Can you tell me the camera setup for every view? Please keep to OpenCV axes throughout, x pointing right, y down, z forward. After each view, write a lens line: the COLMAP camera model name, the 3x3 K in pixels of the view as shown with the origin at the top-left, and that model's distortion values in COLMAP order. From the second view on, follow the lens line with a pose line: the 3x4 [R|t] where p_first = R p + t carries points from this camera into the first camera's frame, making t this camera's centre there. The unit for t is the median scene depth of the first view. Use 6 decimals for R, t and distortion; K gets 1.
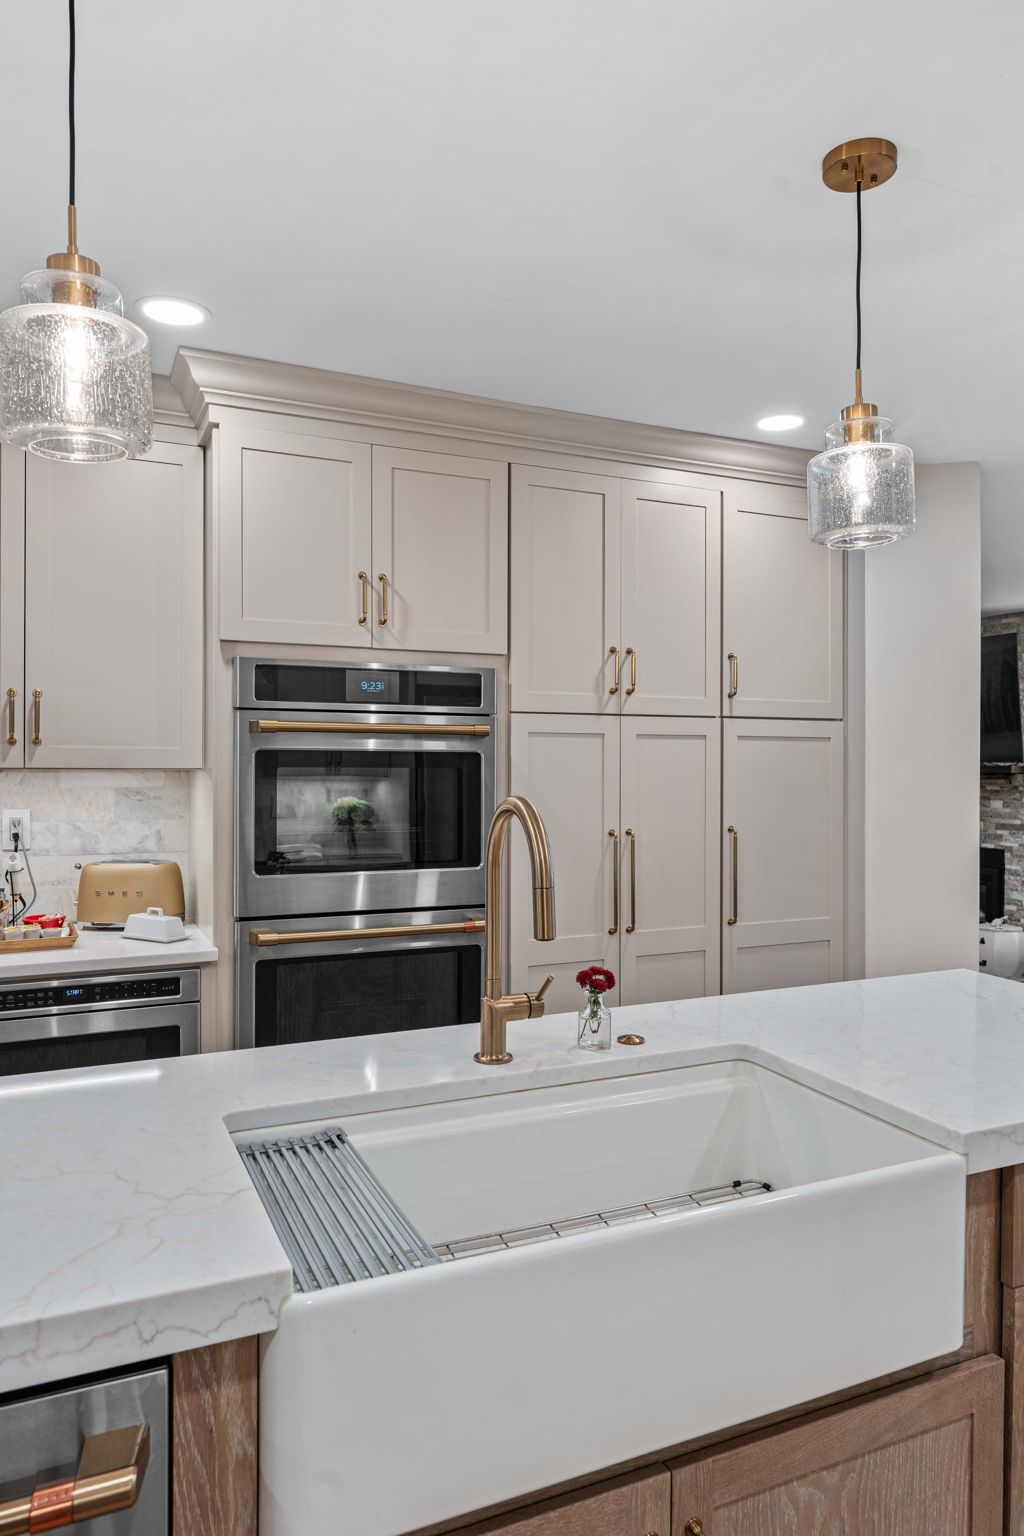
lens RADIAL K [[1021.1, 0, 512.0], [0, 1021.1, 768.0], [0, 0, 1]] dist [0.002900, -0.001299]
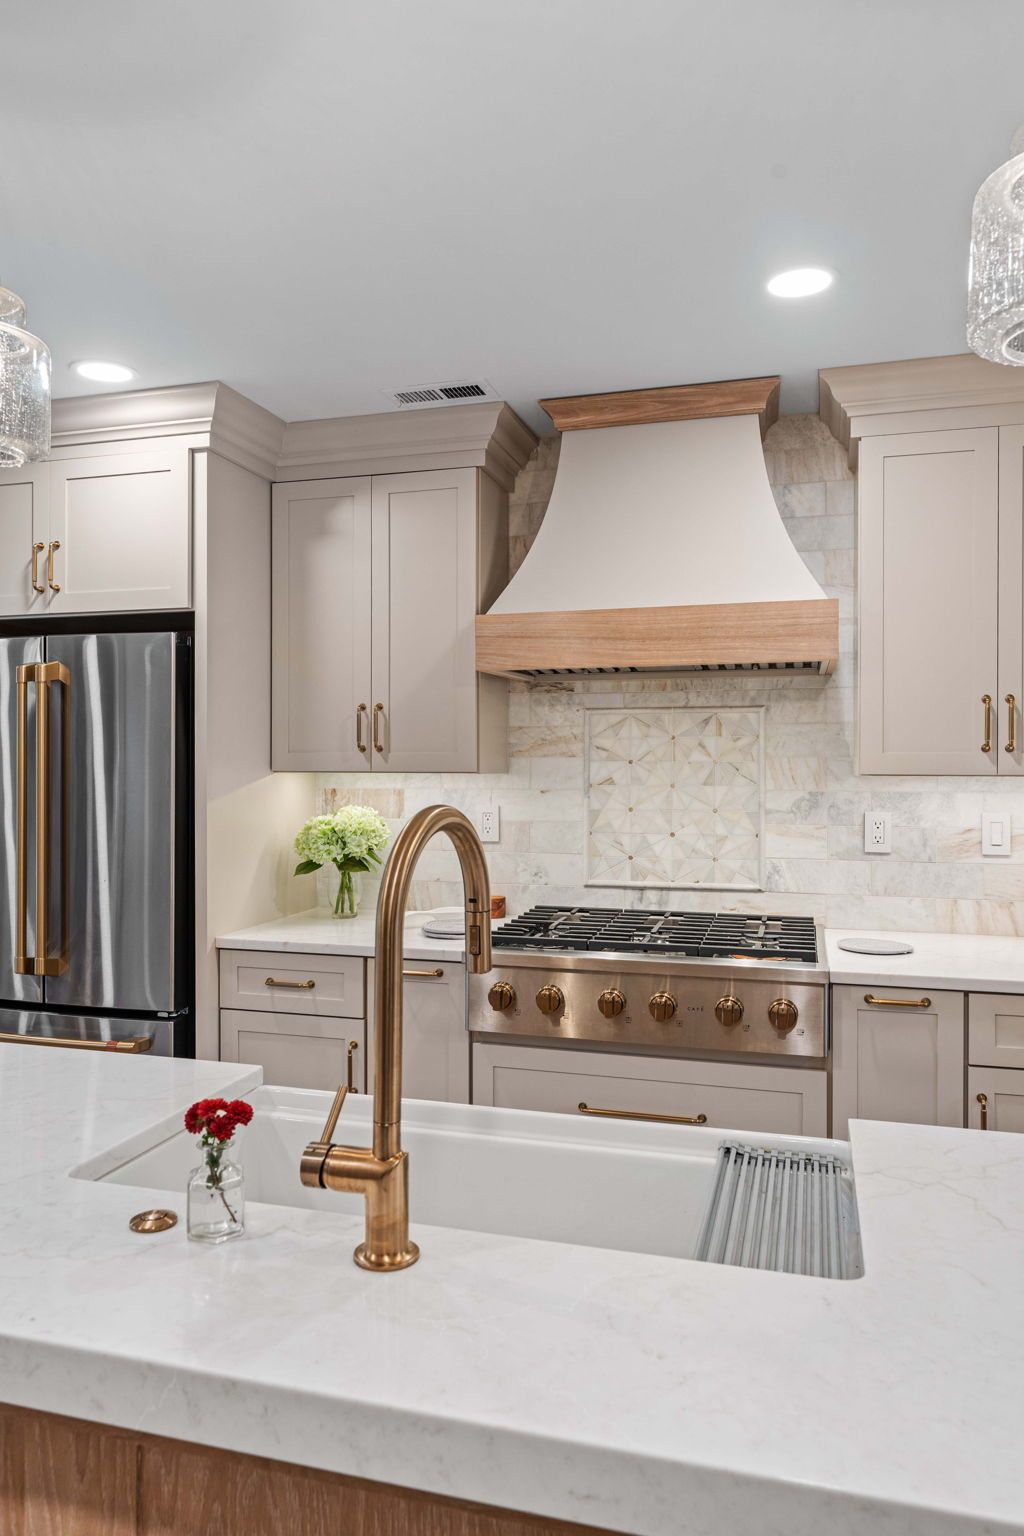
lens RADIAL K [[1033.0, 0, 512.7], [0, 1033.0, 769.5], [0, 0, 1]] dist [0.005922, -0.000112]
pose [[-0.761526, -0.007804, 0.648087, -0.262323], [0.001196, 0.999909, 0.013446, -0.003076], [-0.648133, 0.011015, -0.761448, 0.802298]]
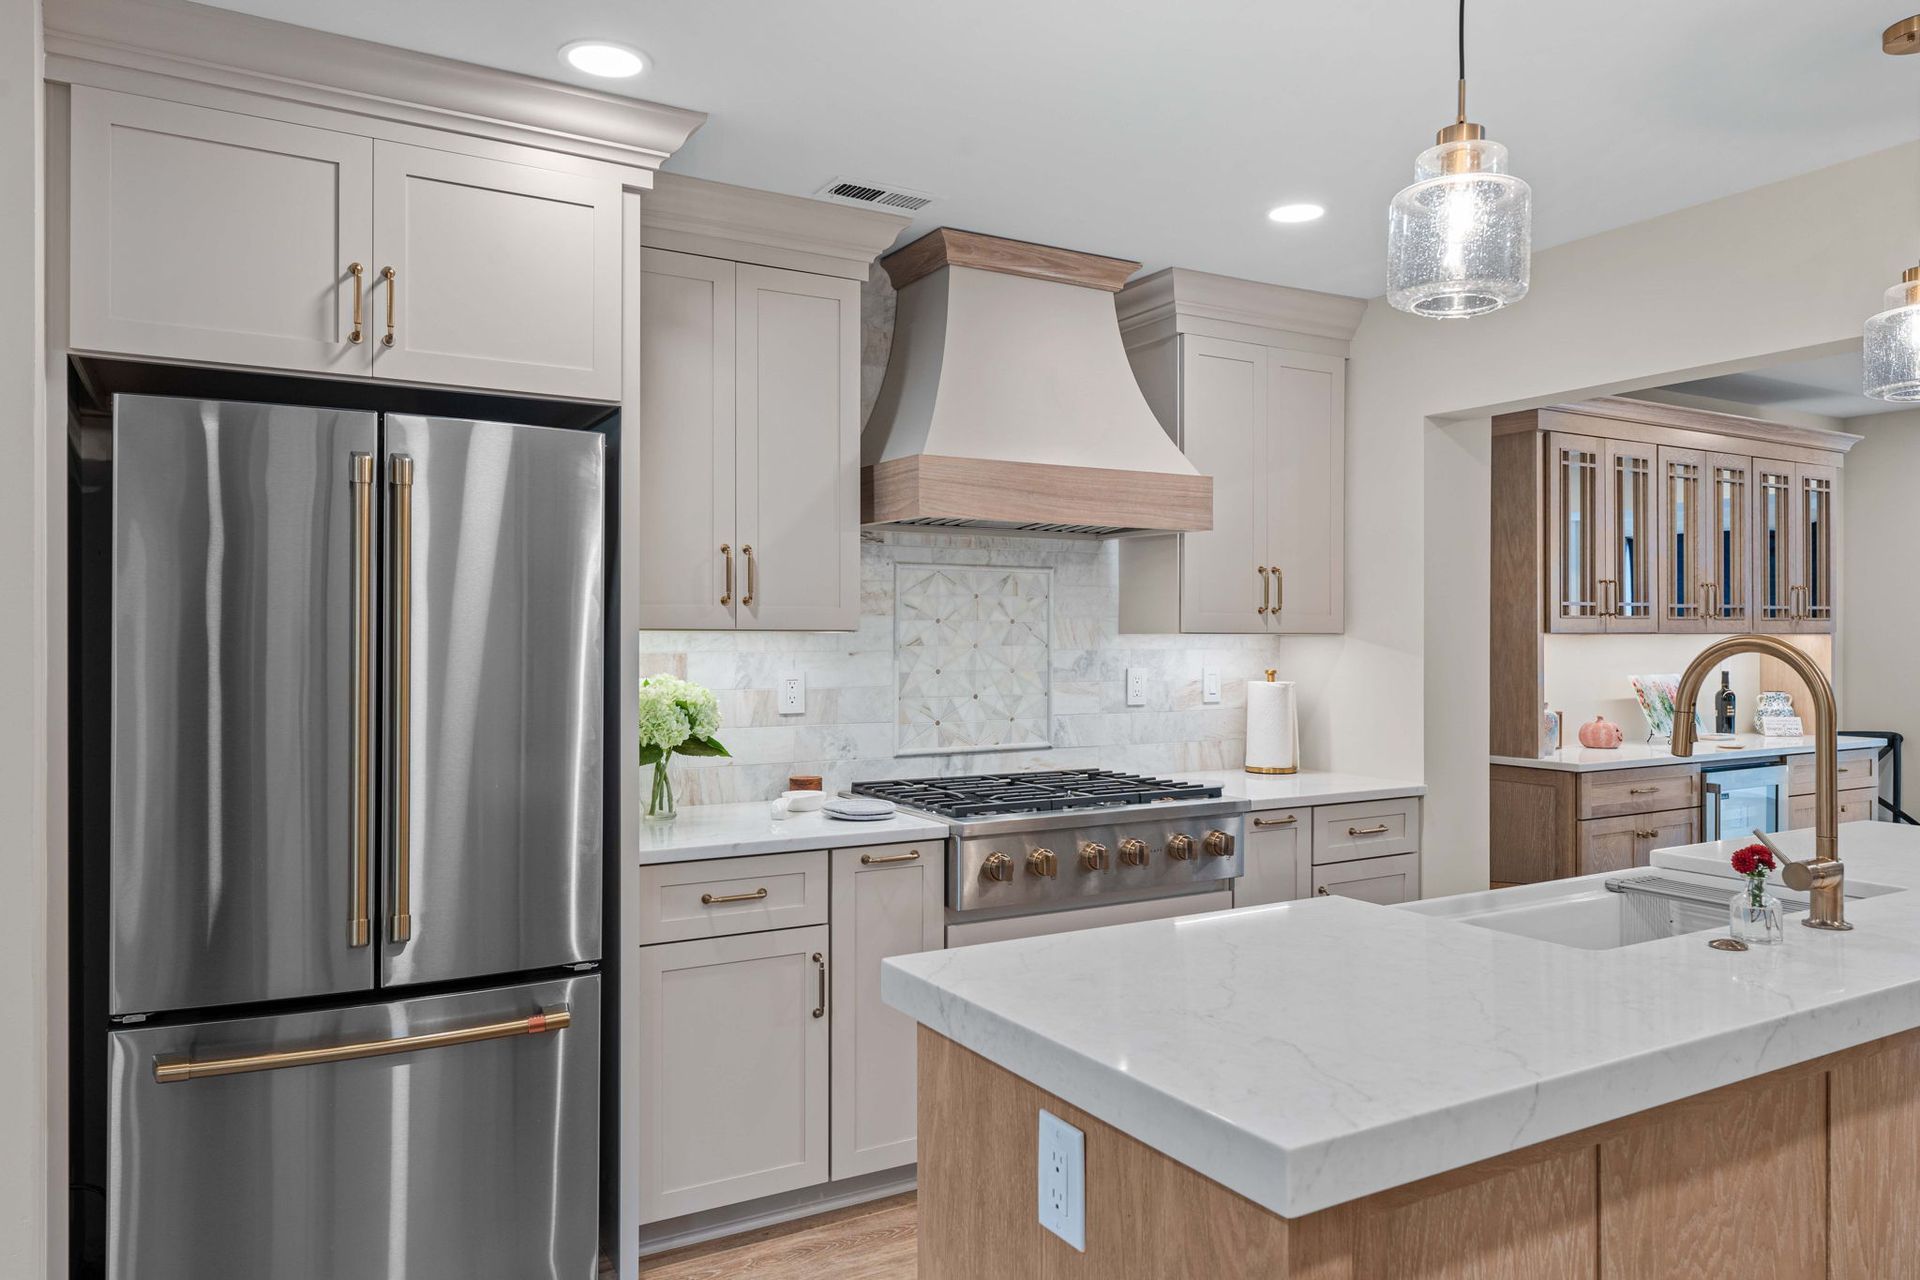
lens RADIAL K [[1267.4, 0, 962.2], [0, 1267.4, 647.6], [0, 0, 1]] dist [0.004527, -0.000439]
pose [[-0.995171, -0.002704, -0.098115, 0.488520], [-0.003929, 0.999917, 0.012291, 0.015598], [0.098073, 0.012617, -0.995099, 1.165049]]
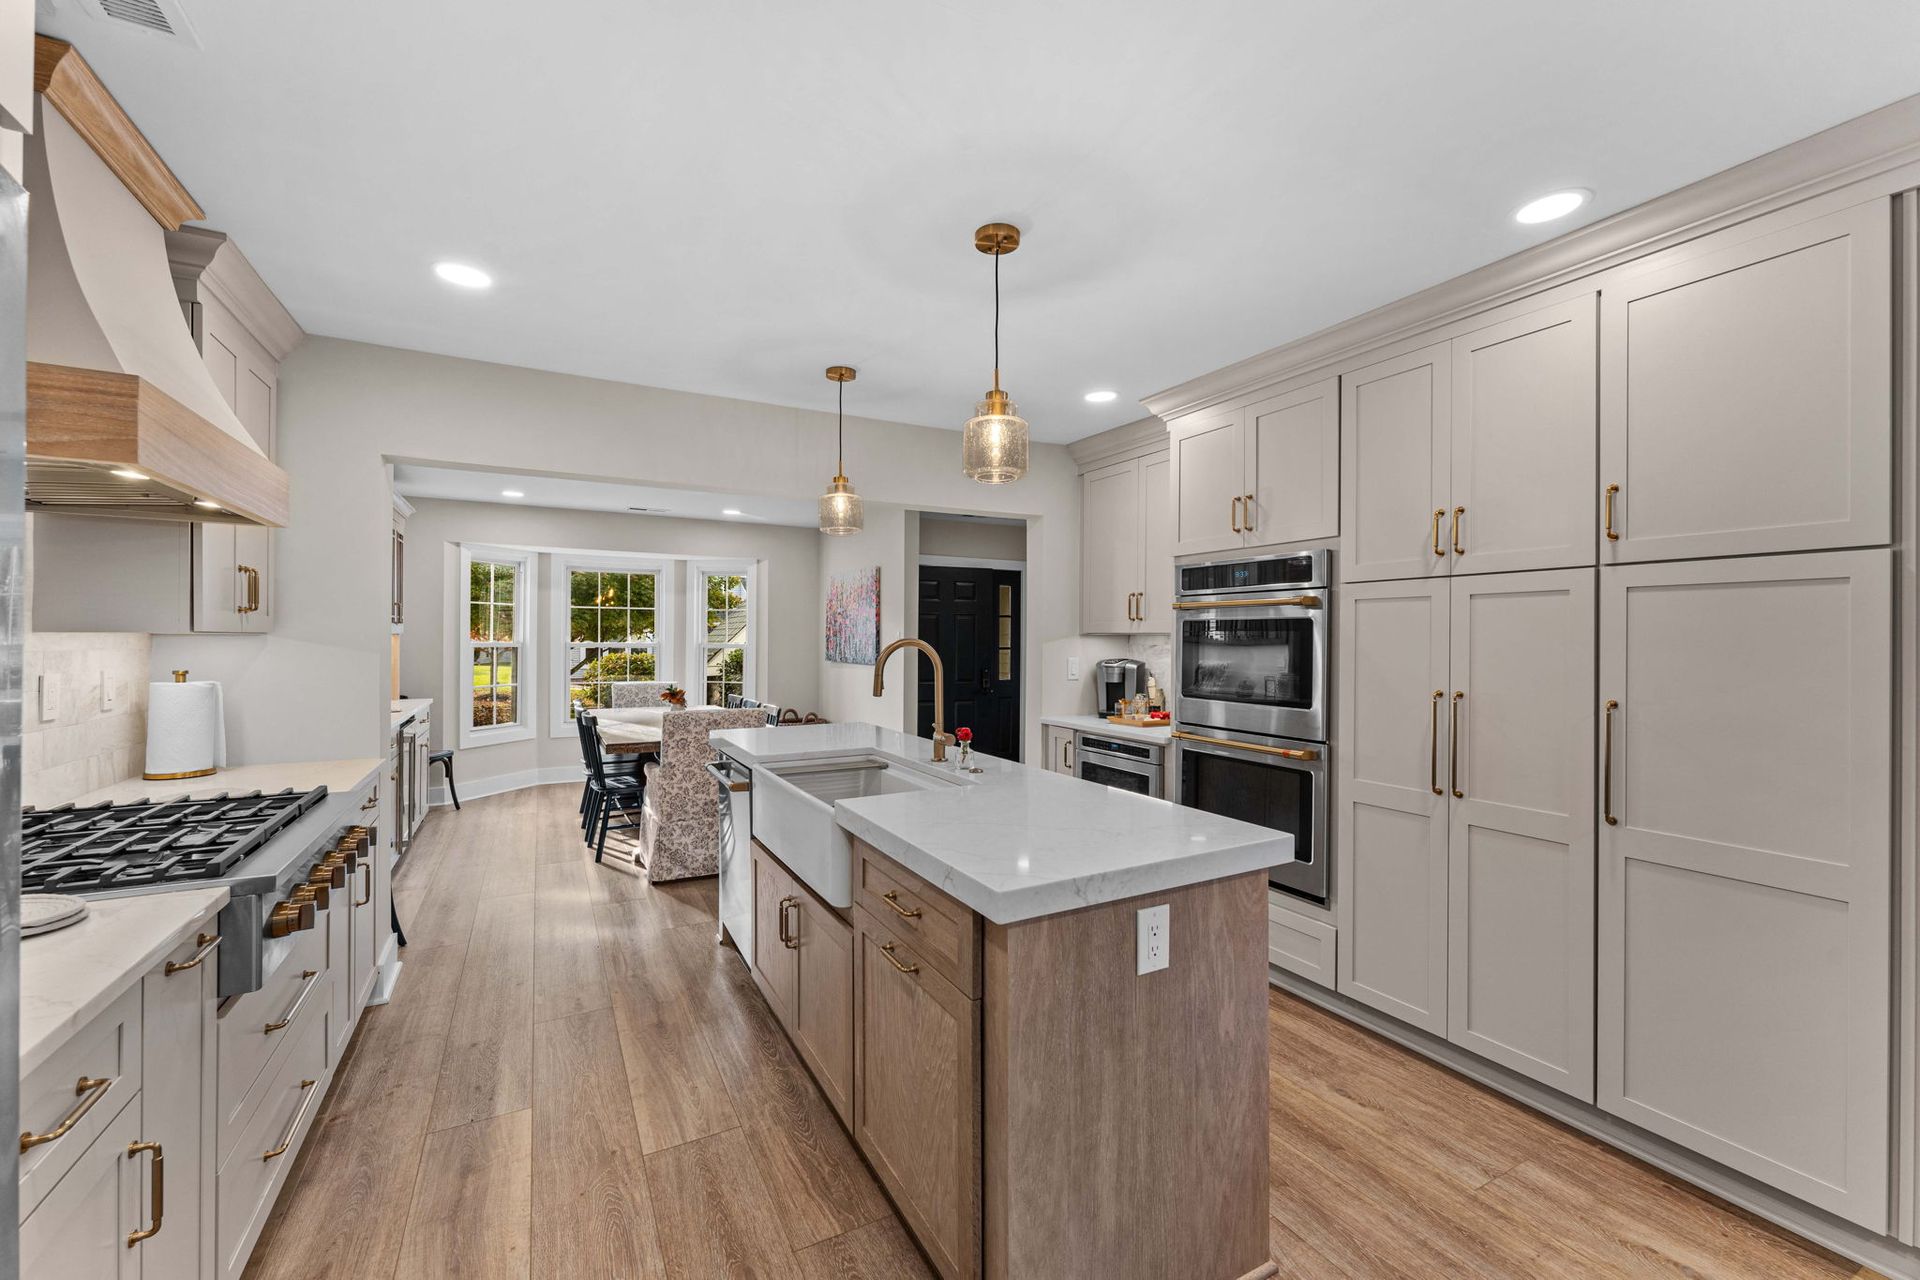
lens RADIAL K [[774.0, 0, 960.4], [0, 774.0, 633.2], [0, 0, 1]] dist [0.000589, -0.000148]
pose [[0.072485, -0.008923, -0.997330, 0.925769], [-0.009292, 0.999911, -0.009621, 0.017080], [0.997326, 0.009965, 0.072396, 0.526068]]
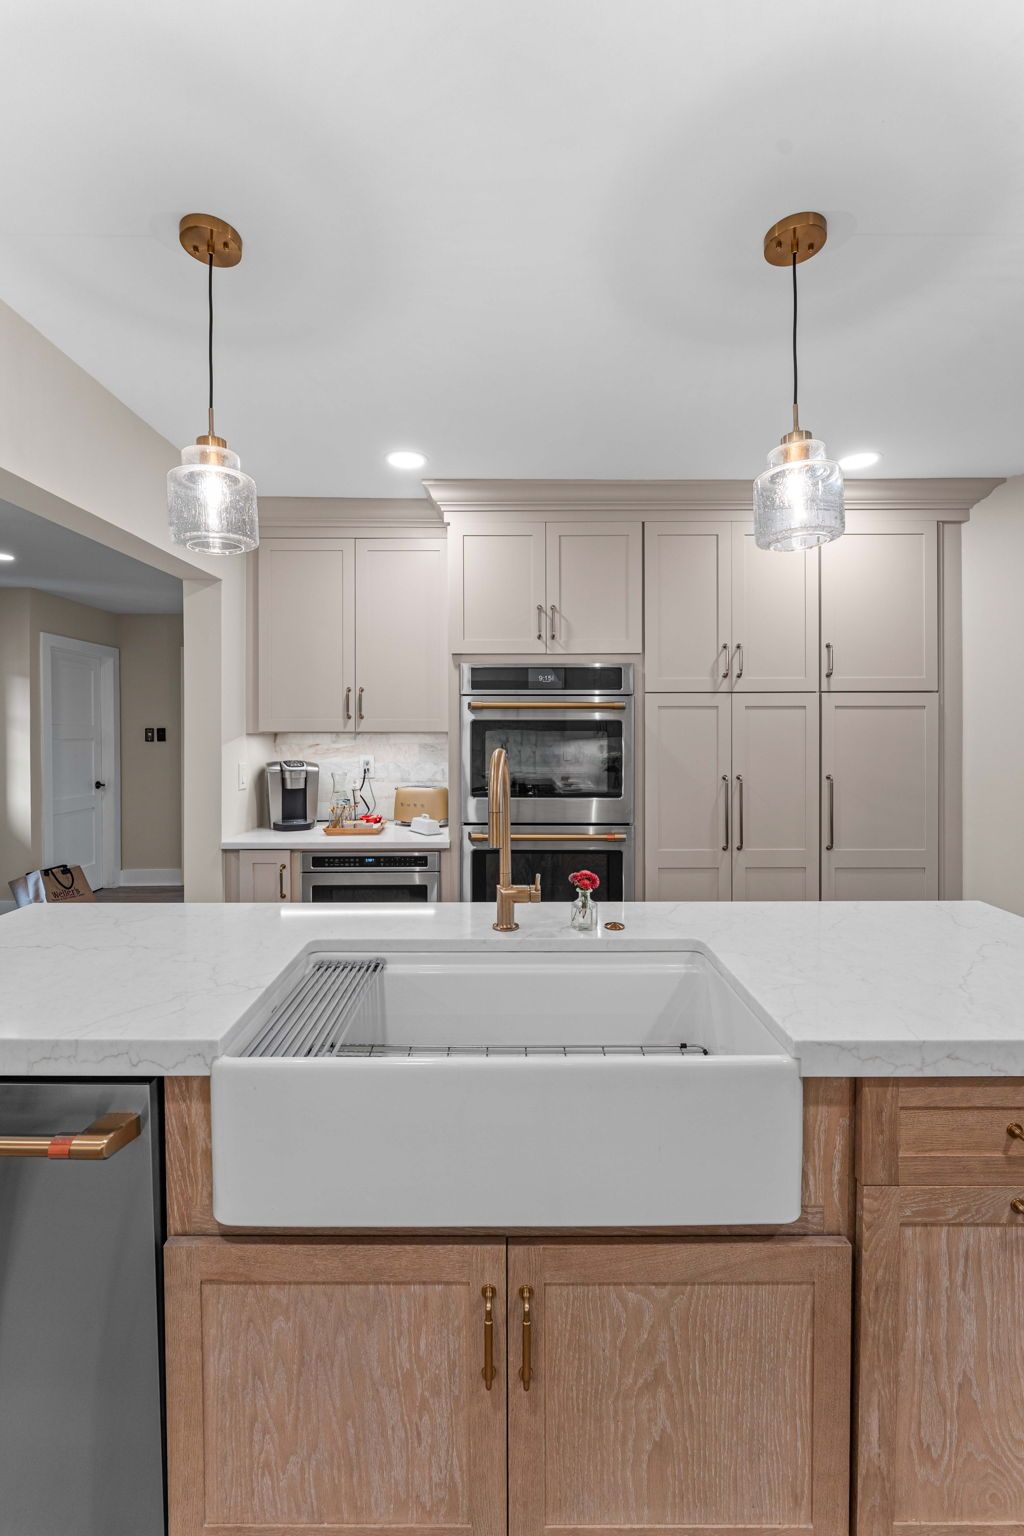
lens RADIAL K [[636.1, 0, 500.7], [0, 636.1, 734.9], [0, 0, 1]] dist [-0.004510, -0.000200]
pose [[0.909004, -0.001257, -0.416786, 0.202943], [0.002380, 0.999995, 0.002176, 0.003315], [0.416782, -0.002970, 0.909002, 0.094567]]
